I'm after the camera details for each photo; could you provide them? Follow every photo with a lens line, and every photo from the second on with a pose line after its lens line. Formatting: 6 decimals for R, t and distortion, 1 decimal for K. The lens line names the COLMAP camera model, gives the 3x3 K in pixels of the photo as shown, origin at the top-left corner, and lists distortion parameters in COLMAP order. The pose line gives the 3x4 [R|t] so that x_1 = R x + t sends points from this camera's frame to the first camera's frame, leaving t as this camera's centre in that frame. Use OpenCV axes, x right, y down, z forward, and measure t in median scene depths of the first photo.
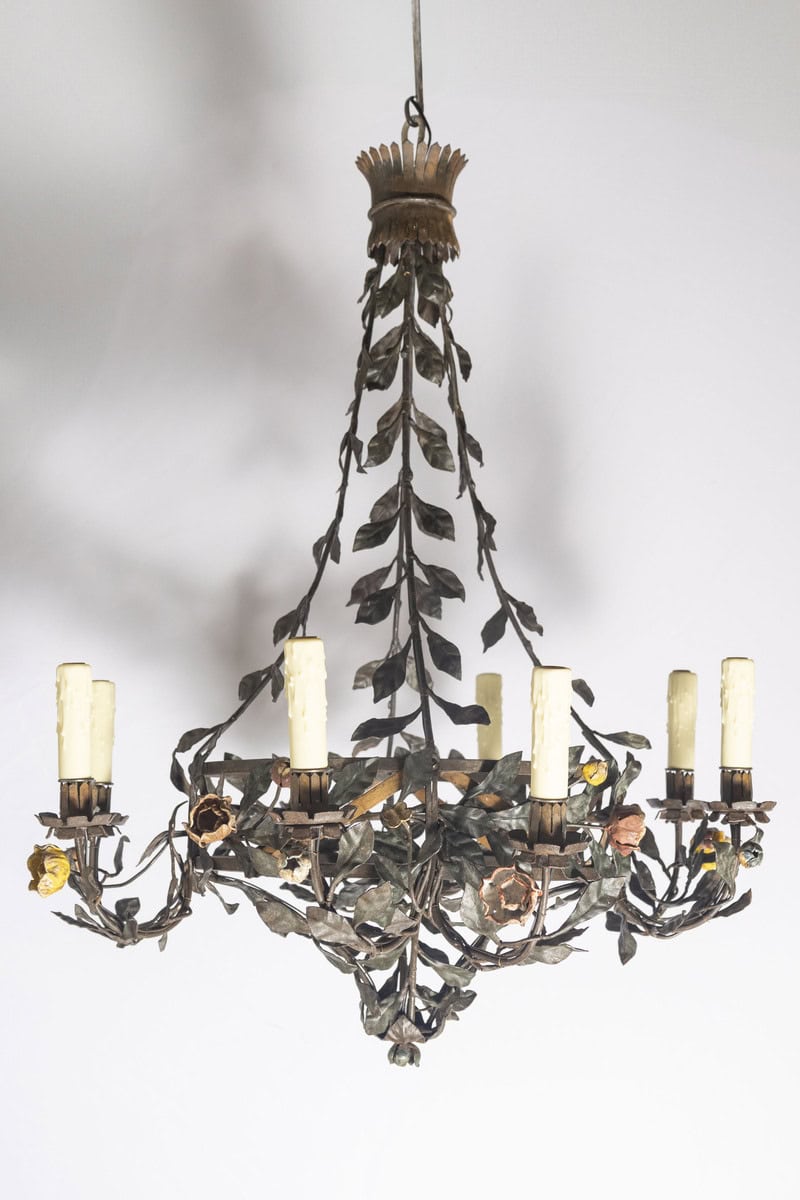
lens RADIAL K [[1834.0, 0, 400.0], [0, 1834.0, 600.0], [0, 0, 1]] dist [-0.008376, -0.011353]
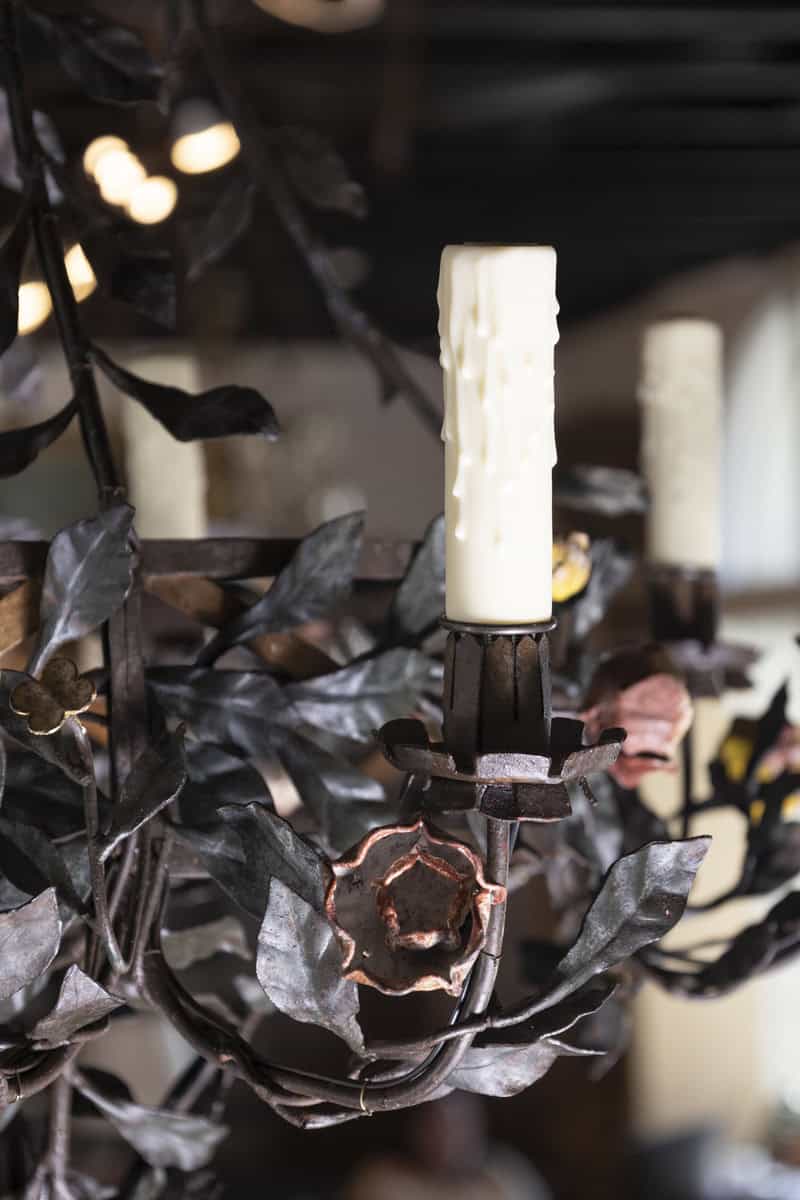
lens RADIAL K [[3596.9, 0, 400.0], [0, 3596.9, 600.0], [0, 0, 1]] dist [0.078261, -0.875649]
pose [[0.982734, -0.045861, 0.179249, -0.049865], [0.033067, 0.996730, 0.073726, 0.044199], [-0.182044, -0.066526, 0.981037, 0.281298]]
